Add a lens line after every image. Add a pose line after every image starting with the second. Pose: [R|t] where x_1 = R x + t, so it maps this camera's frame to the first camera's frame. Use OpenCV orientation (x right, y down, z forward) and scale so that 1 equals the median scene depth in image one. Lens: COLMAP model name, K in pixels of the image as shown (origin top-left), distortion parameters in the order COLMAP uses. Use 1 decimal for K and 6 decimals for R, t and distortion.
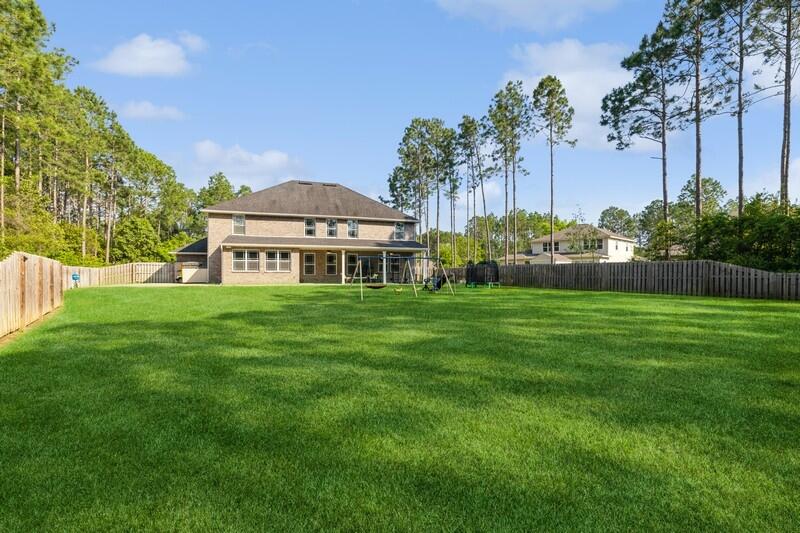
lens RADIAL K [[371.4, 0, 397.2], [0, 371.4, 279.5], [0, 0, 1]] dist [0.002218, 0.002376]
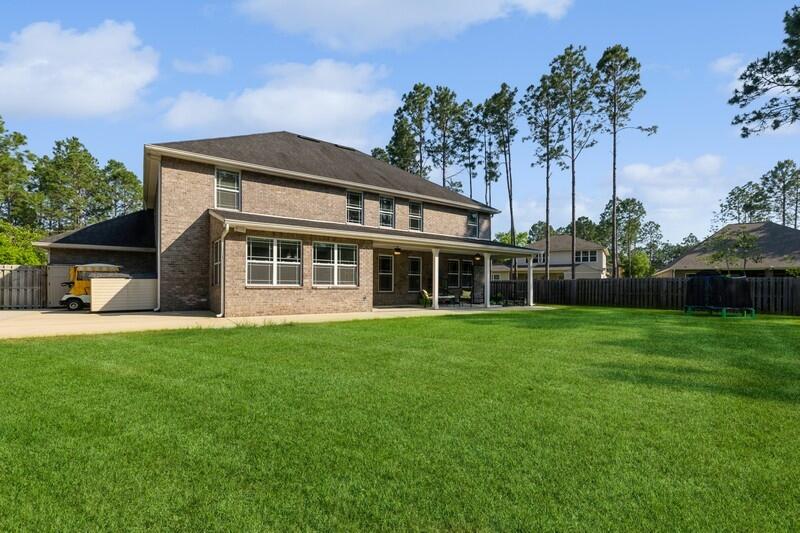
lens RADIAL K [[371.4, 0, 395.0], [0, 371.4, 285.9], [0, 0, 1]] dist [0.002218, 0.002376]
pose [[0.949342, 0.004431, 0.314214, -0.353962], [-0.000493, 0.999920, -0.012610, -0.014185], [-0.314245, 0.011817, 0.949268, 0.449799]]
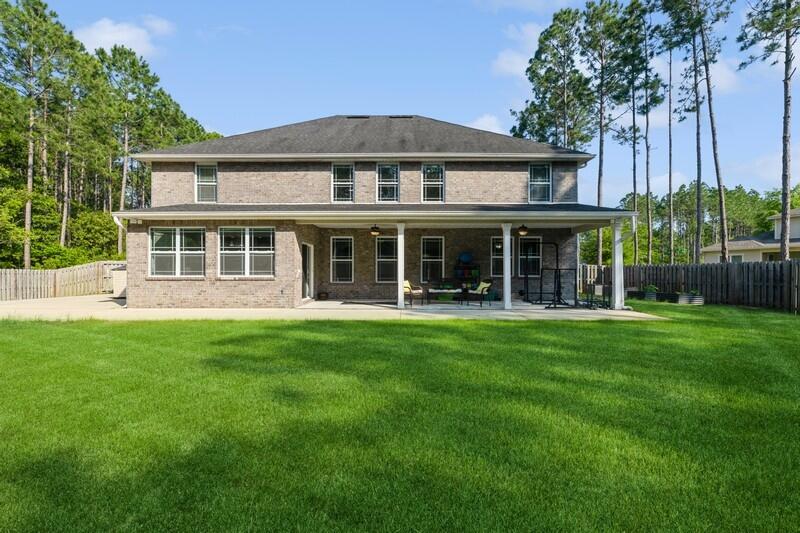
lens RADIAL K [[371.4, 0, 404.1], [0, 371.4, 272.7], [0, 0, 1]] dist [0.002218, 0.002376]
pose [[0.957082, -0.002805, -0.289803, -0.023761], [-0.001924, 0.999870, -0.016031, -0.017855], [0.289811, 0.015900, 0.956952, 0.571268]]
